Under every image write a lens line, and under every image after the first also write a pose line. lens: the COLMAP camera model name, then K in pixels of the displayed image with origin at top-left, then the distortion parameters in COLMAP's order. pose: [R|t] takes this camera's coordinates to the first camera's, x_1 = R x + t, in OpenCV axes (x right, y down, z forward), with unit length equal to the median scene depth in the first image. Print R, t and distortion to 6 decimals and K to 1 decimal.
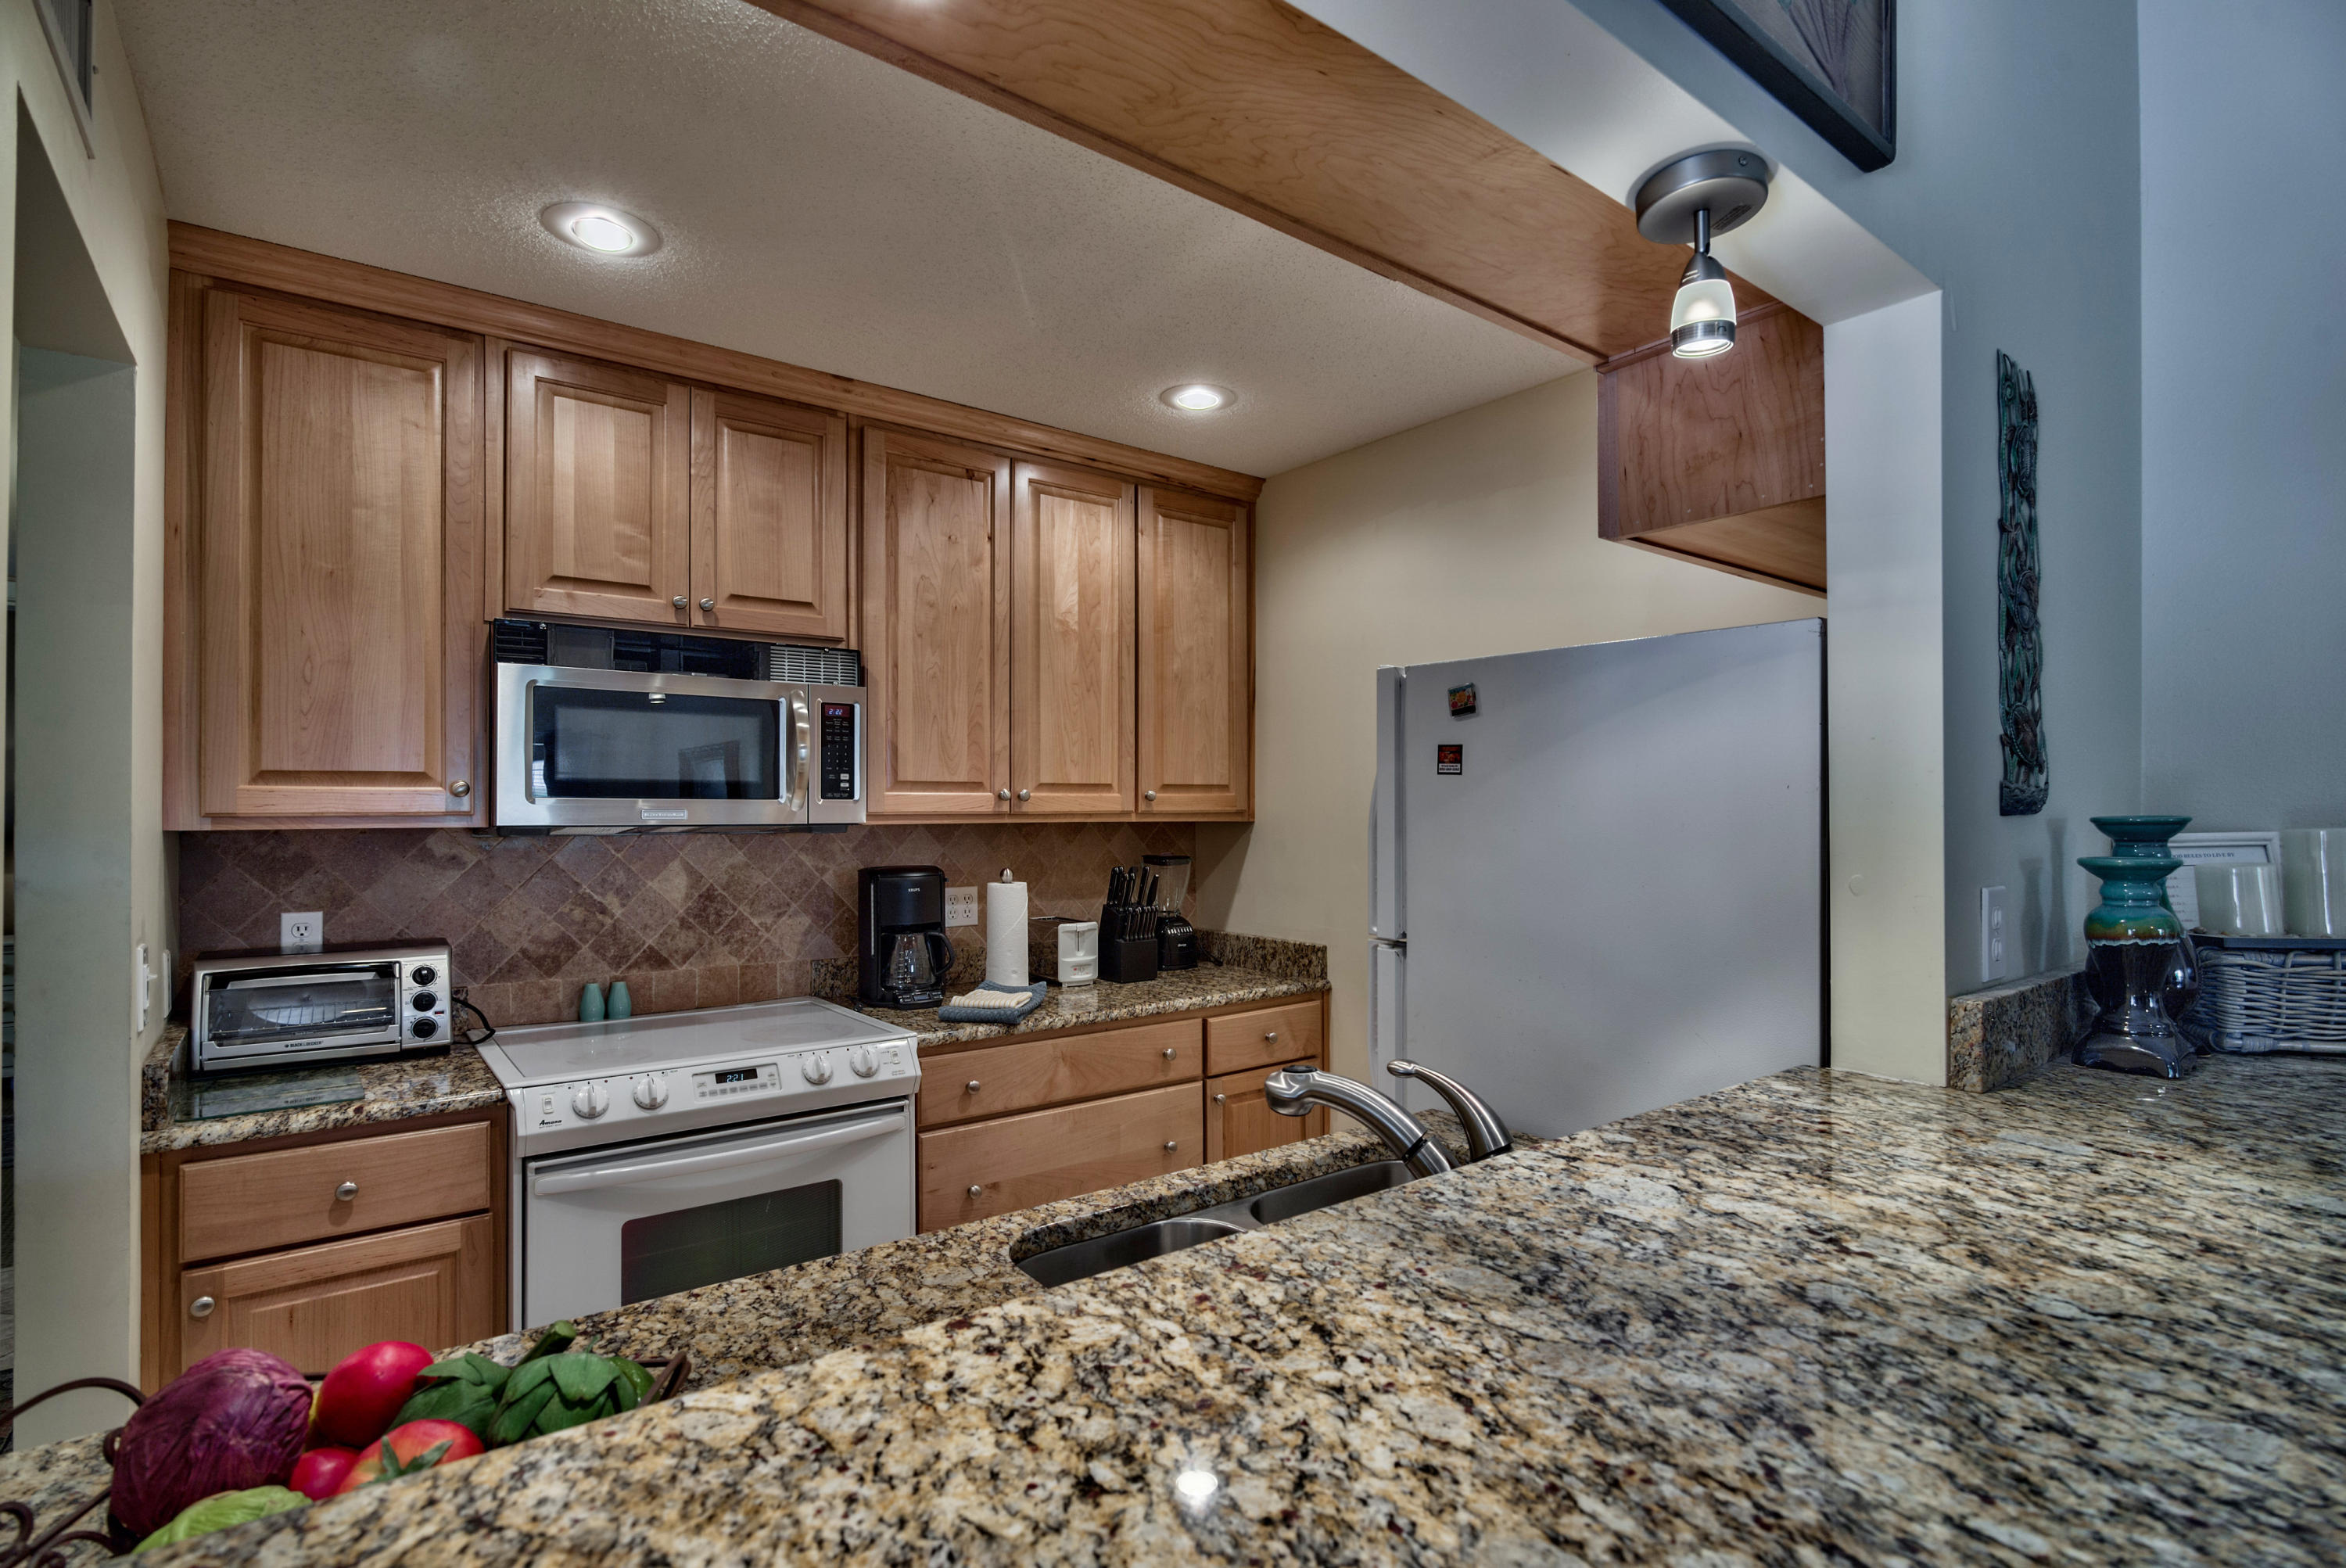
lens RADIAL K [[1131.8, 0, 1208.6], [0, 1131.8, 793.5], [0, 0, 1]] dist [-0.002312, -0.001616]
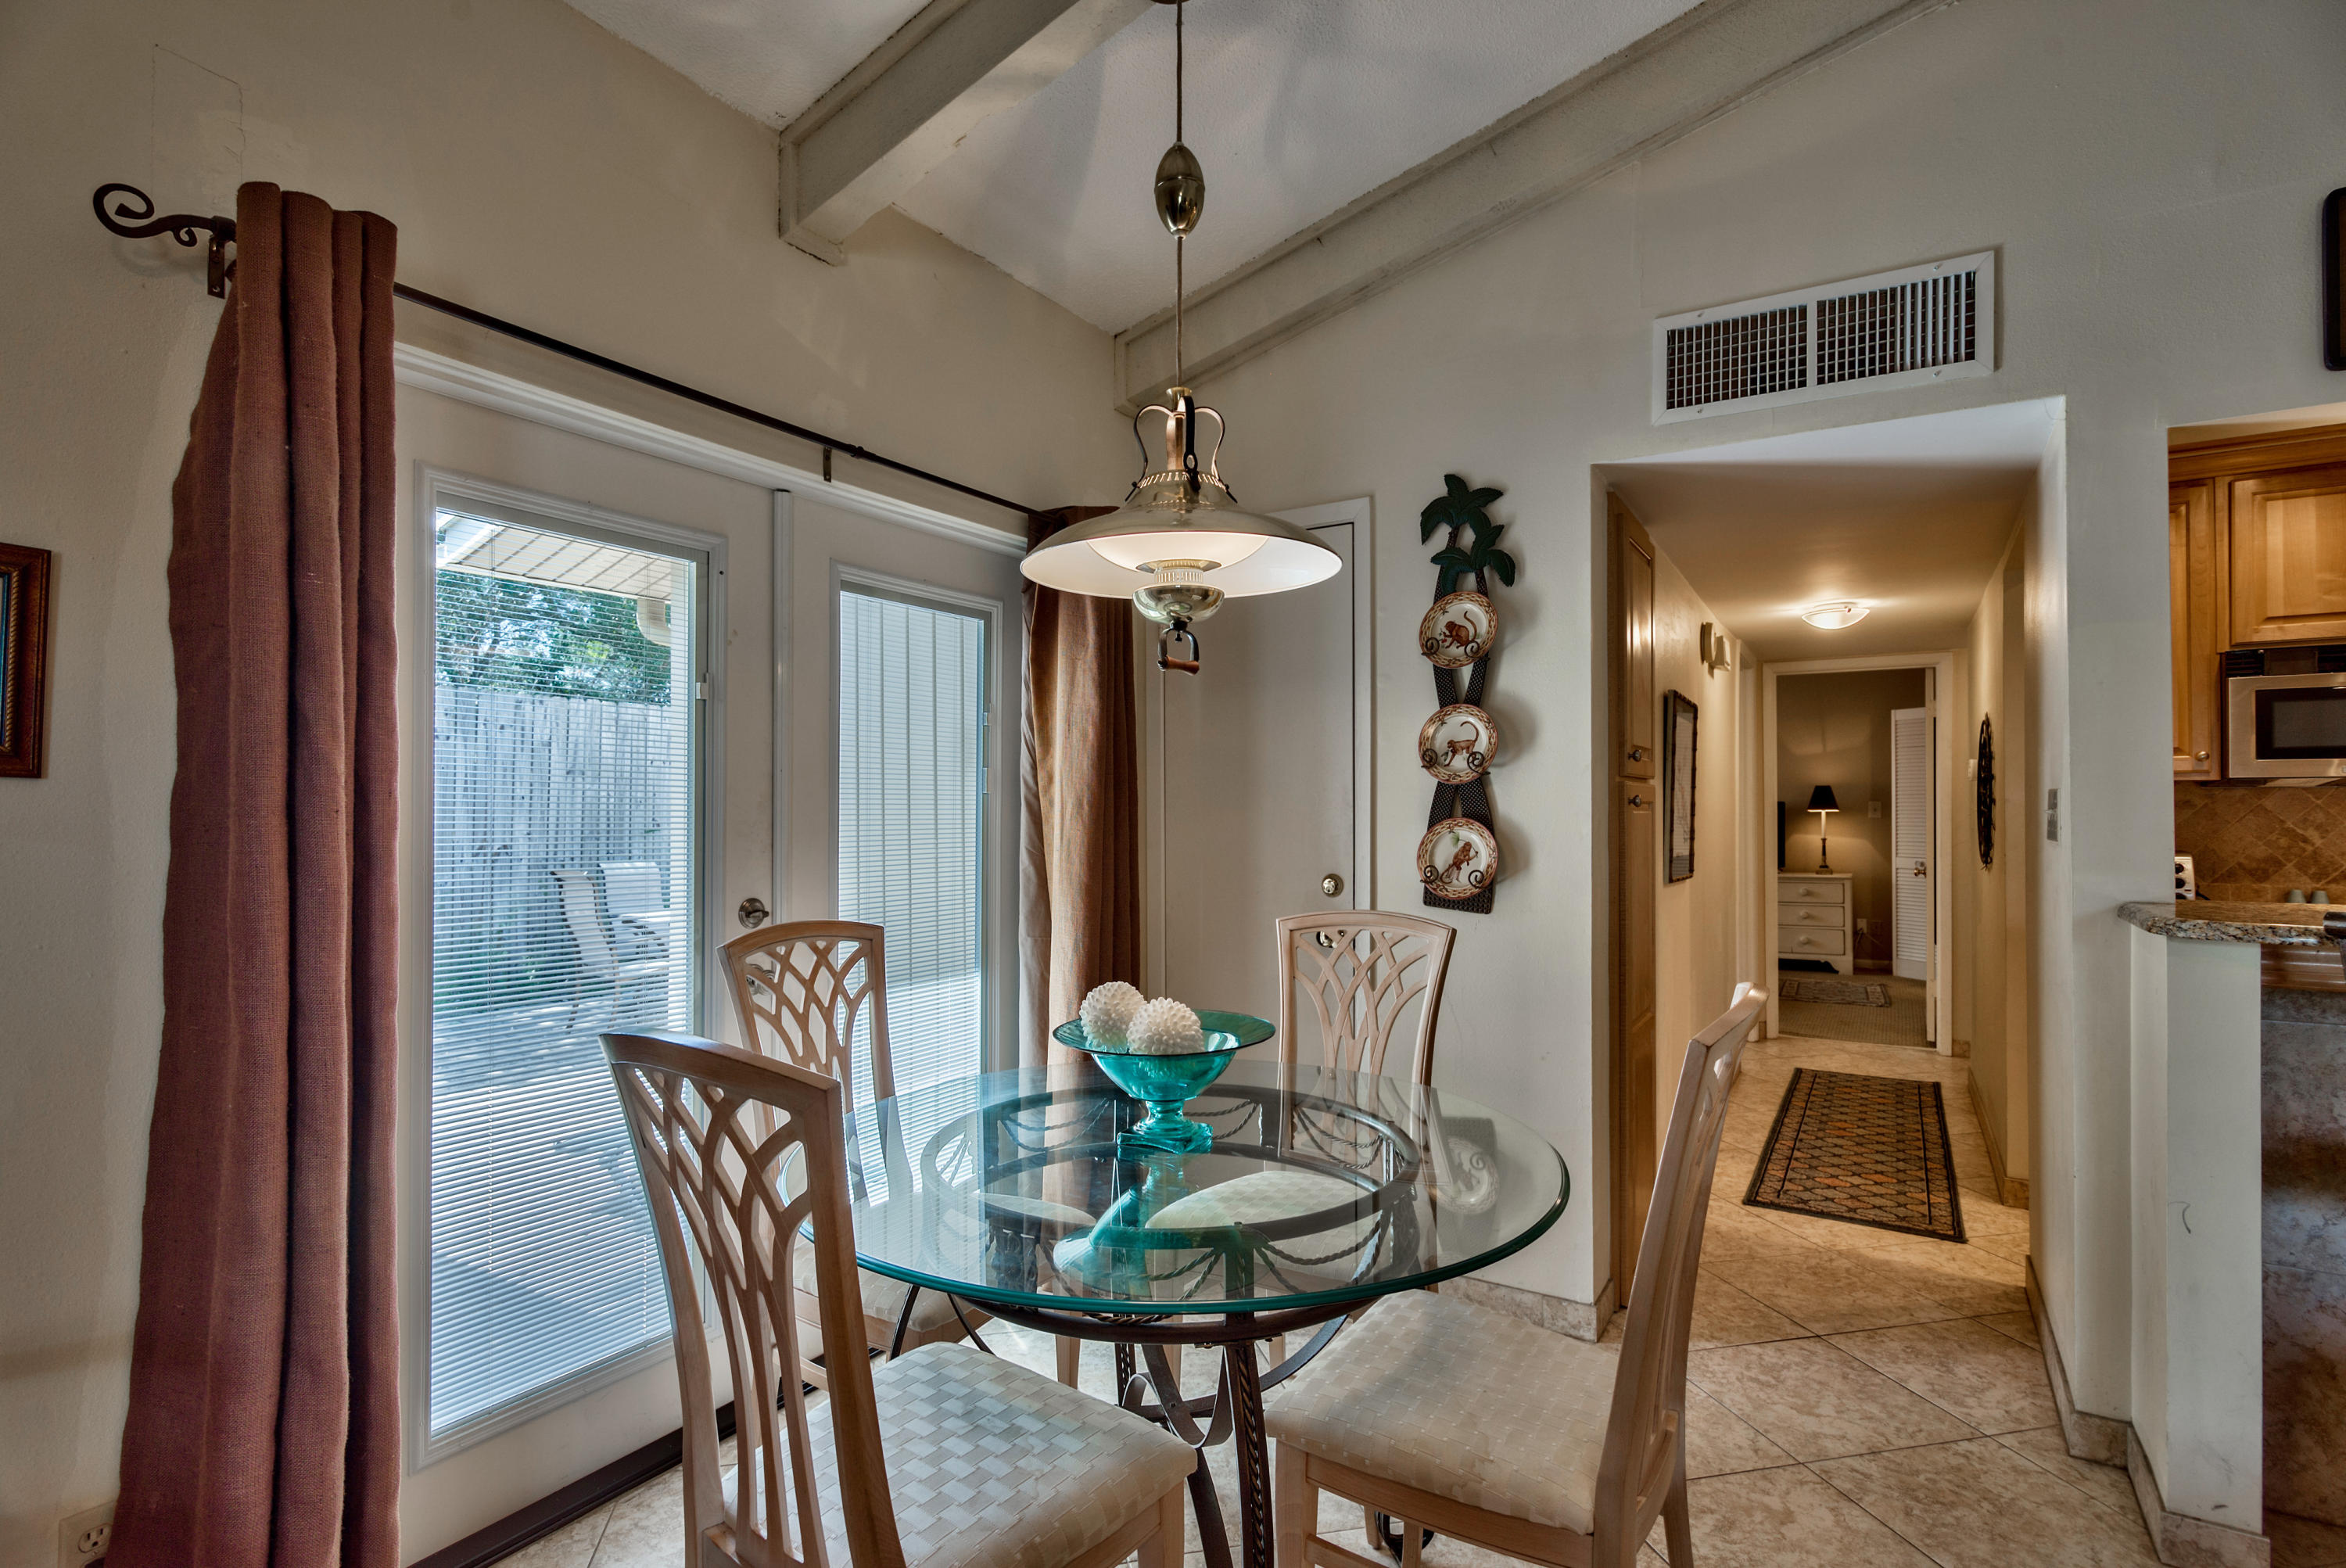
lens RADIAL K [[1131.8, 0, 1125.0], [0, 1131.8, 810.5], [0, 0, 1]] dist [-0.002312, -0.001616]
pose [[0.306199, -0.002014, -0.951965, 0.365322], [0.014155, 0.999897, 0.002438, 0.041194], [0.951862, -0.014221, 0.306196, -0.858861]]
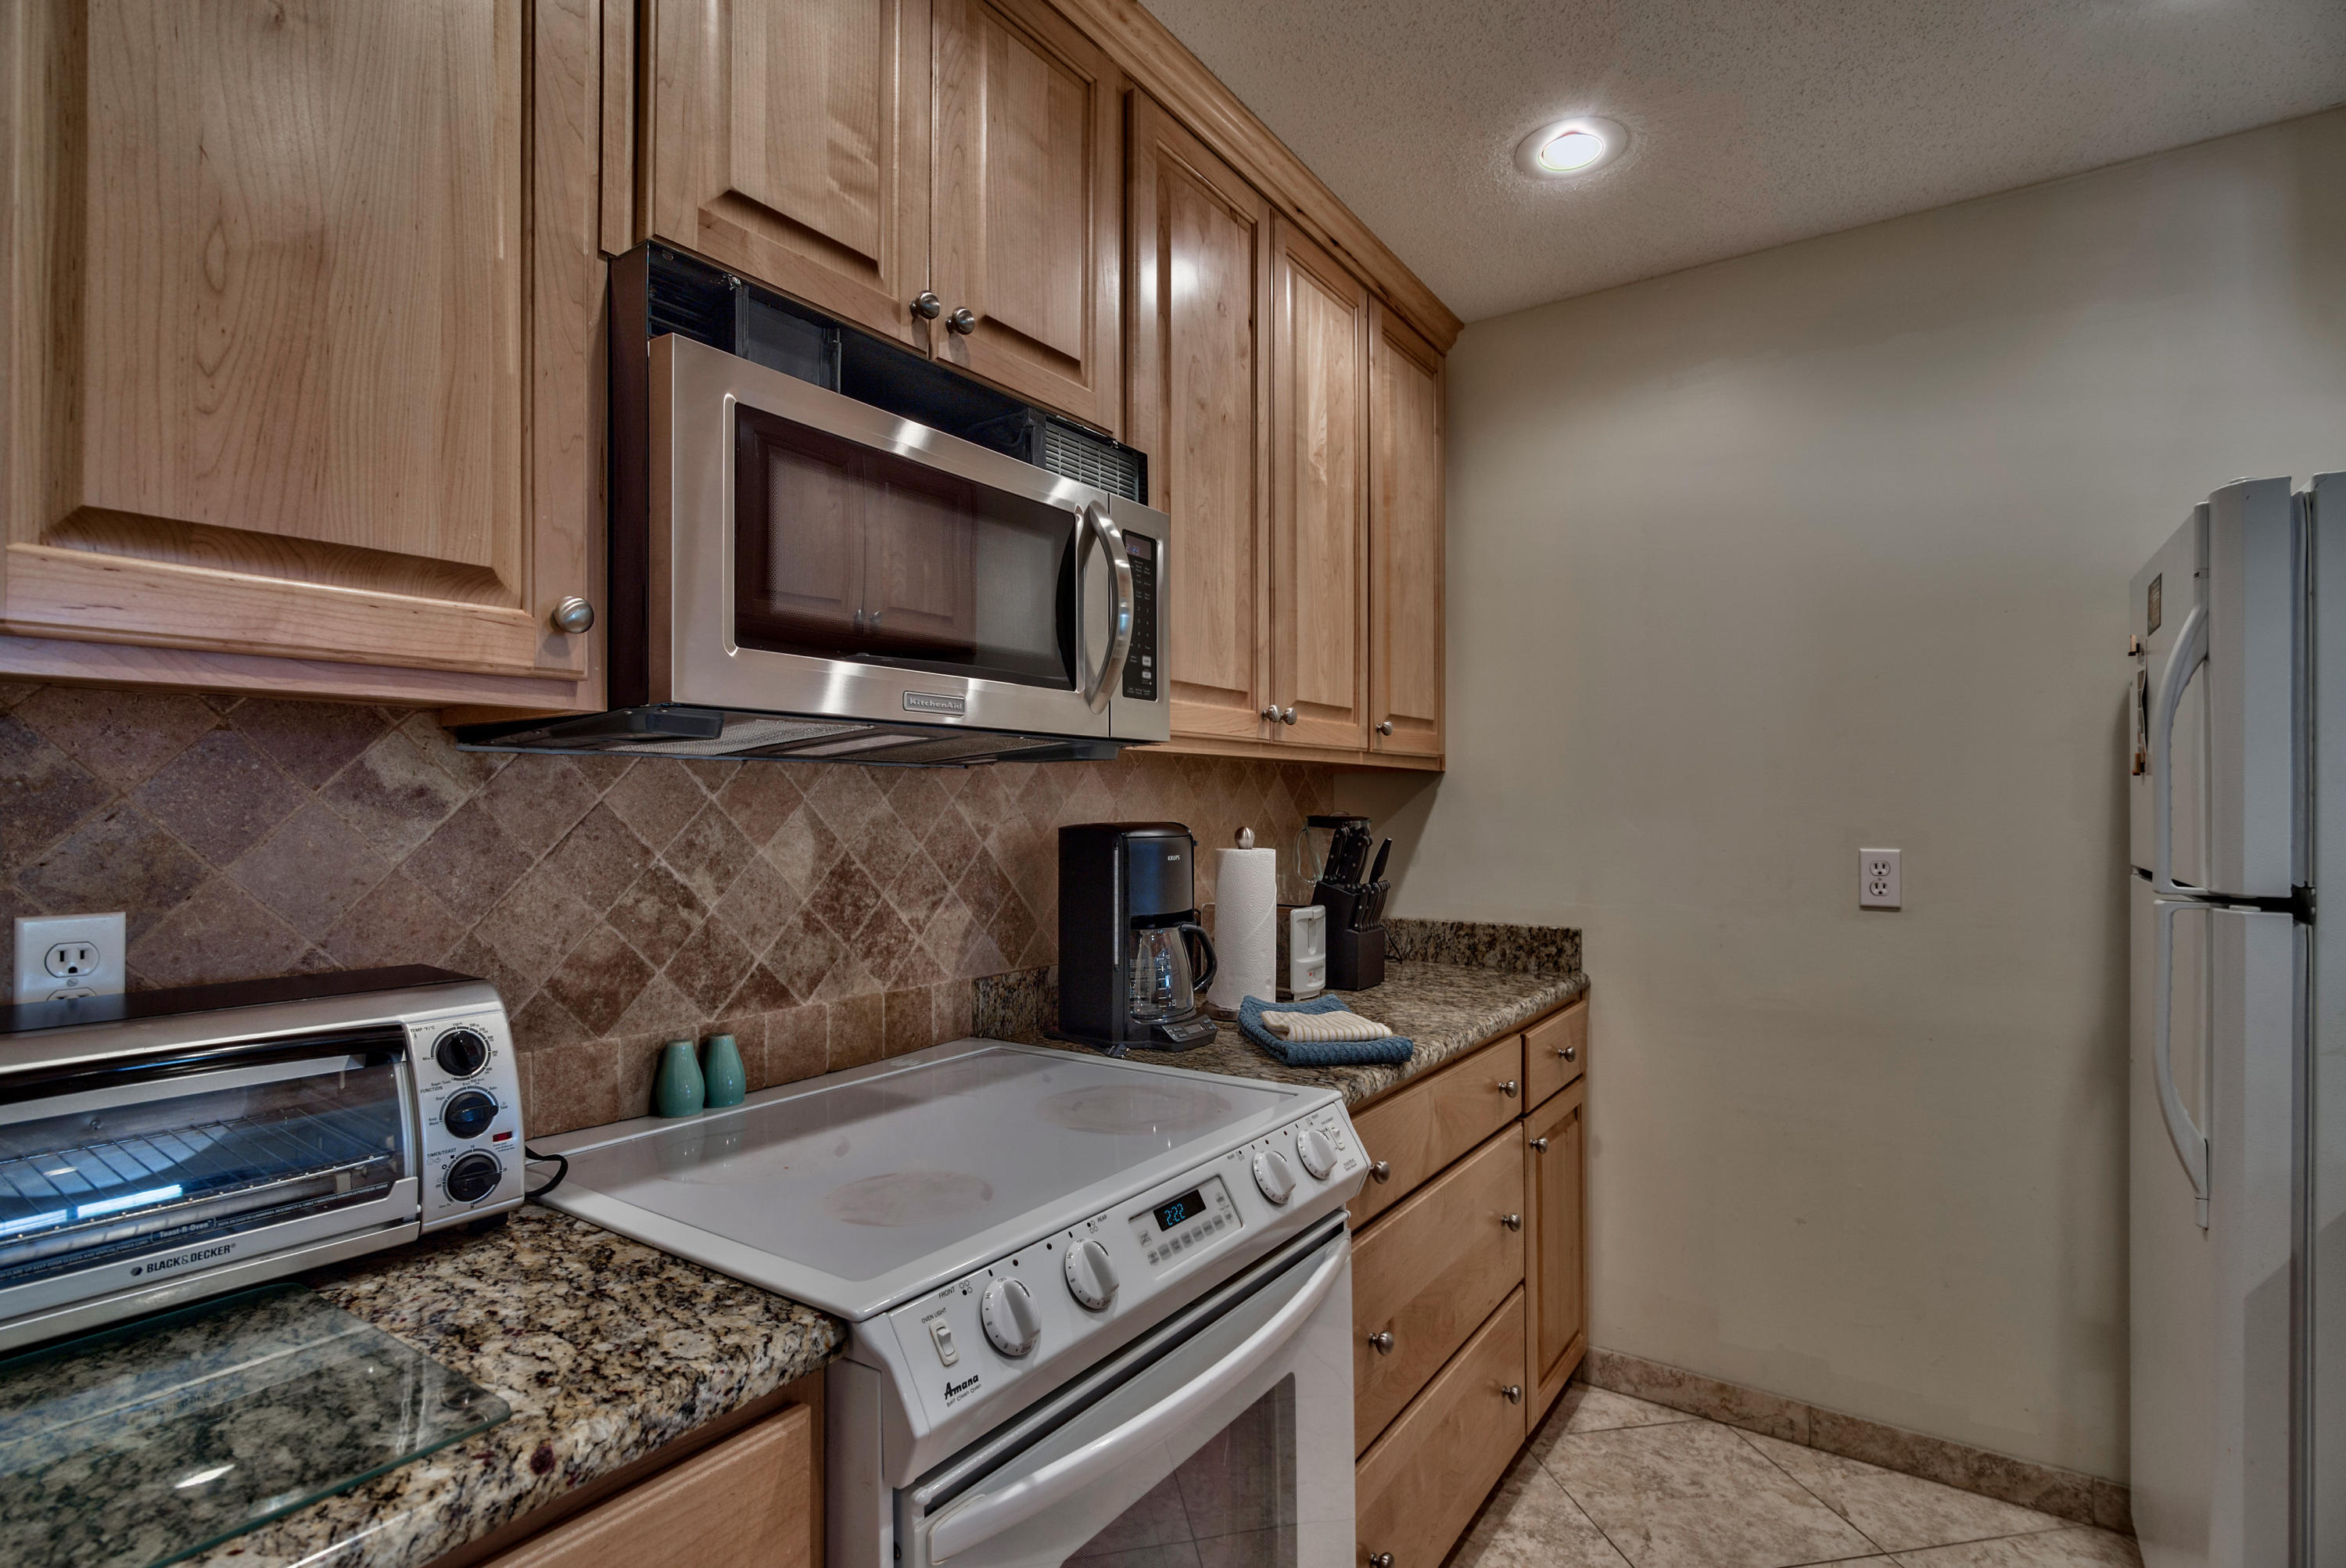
lens RADIAL K [[1131.8, 0, 1187.6], [0, 1131.8, 790.9], [0, 0, 1]] dist [-0.002312, -0.001616]
pose [[0.954371, 0.002066, 0.298617, -0.473039], [-0.001786, 0.999998, -0.001212, 0.052641], [-0.298618, 0.000624, 0.954372, 0.431348]]
